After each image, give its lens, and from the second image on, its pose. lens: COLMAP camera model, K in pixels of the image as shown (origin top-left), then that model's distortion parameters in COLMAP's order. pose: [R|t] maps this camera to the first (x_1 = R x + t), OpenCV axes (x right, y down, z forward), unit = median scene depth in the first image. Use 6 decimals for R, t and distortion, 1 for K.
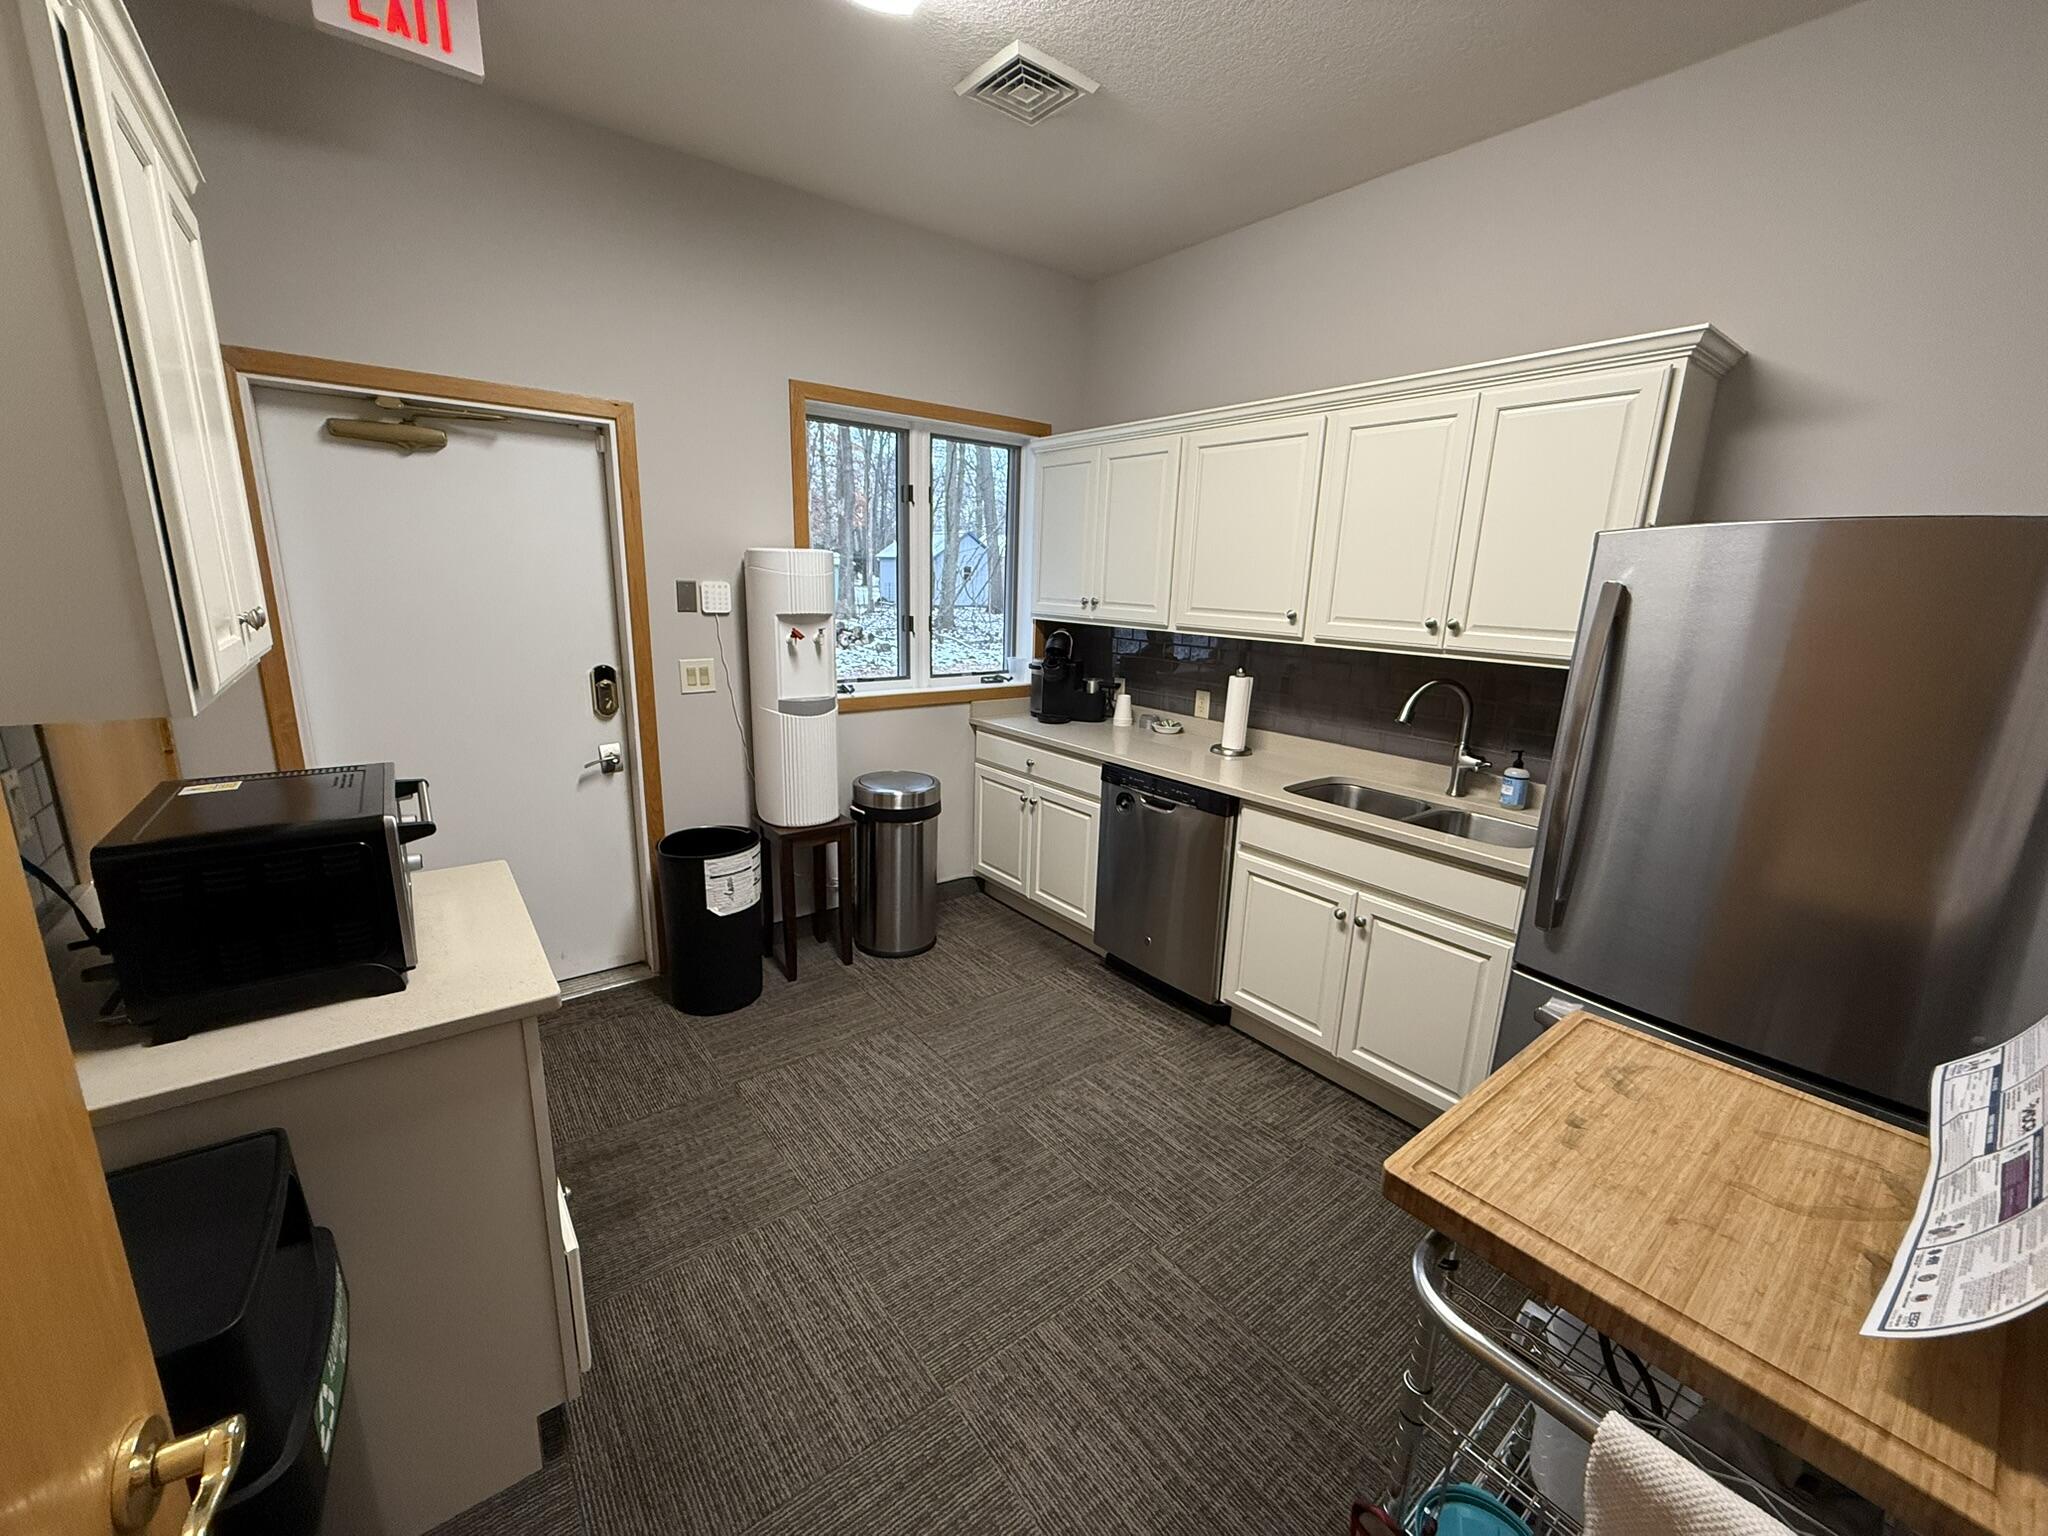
lens RADIAL K [[808.4, 0, 1022.6], [0, 808.4, 768.4], [0, 0, 1]] dist [-0.002546, -0.000014]
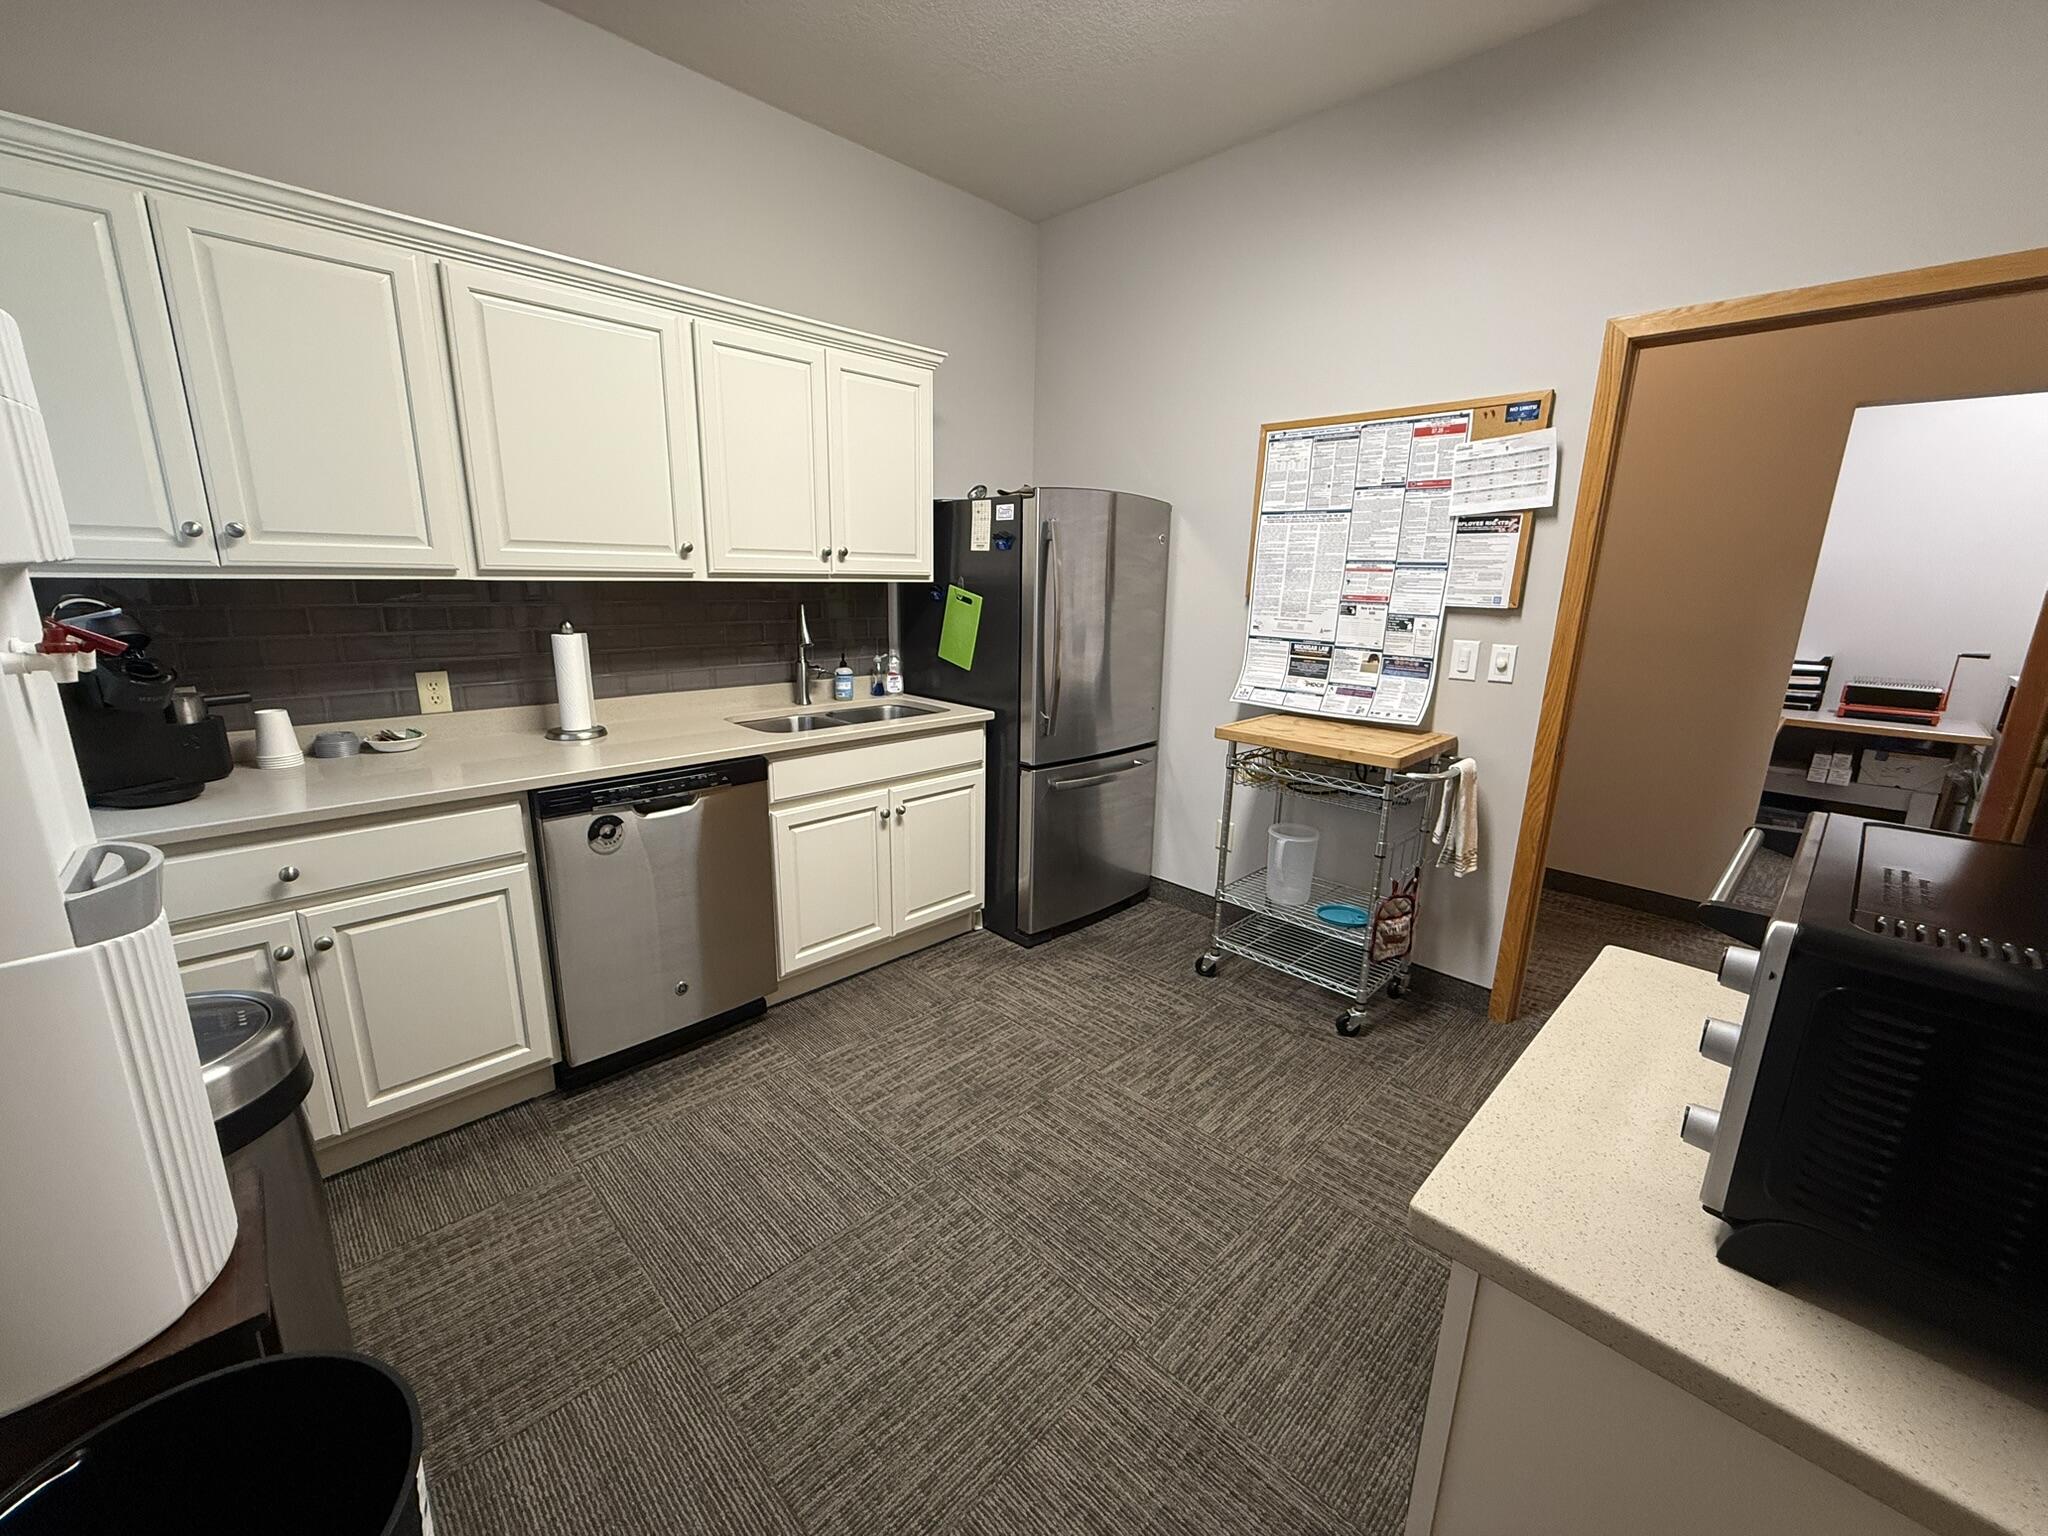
lens RADIAL K [[808.4, 0, 1017.9], [0, 808.4, 767.8], [0, 0, 1]] dist [-0.002546, -0.000014]
pose [[-0.107509, -0.268669, 0.957214, -0.682737], [0.207650, 0.935492, 0.285894, -0.161908], [-0.972277, 0.229502, -0.044785, 0.846885]]
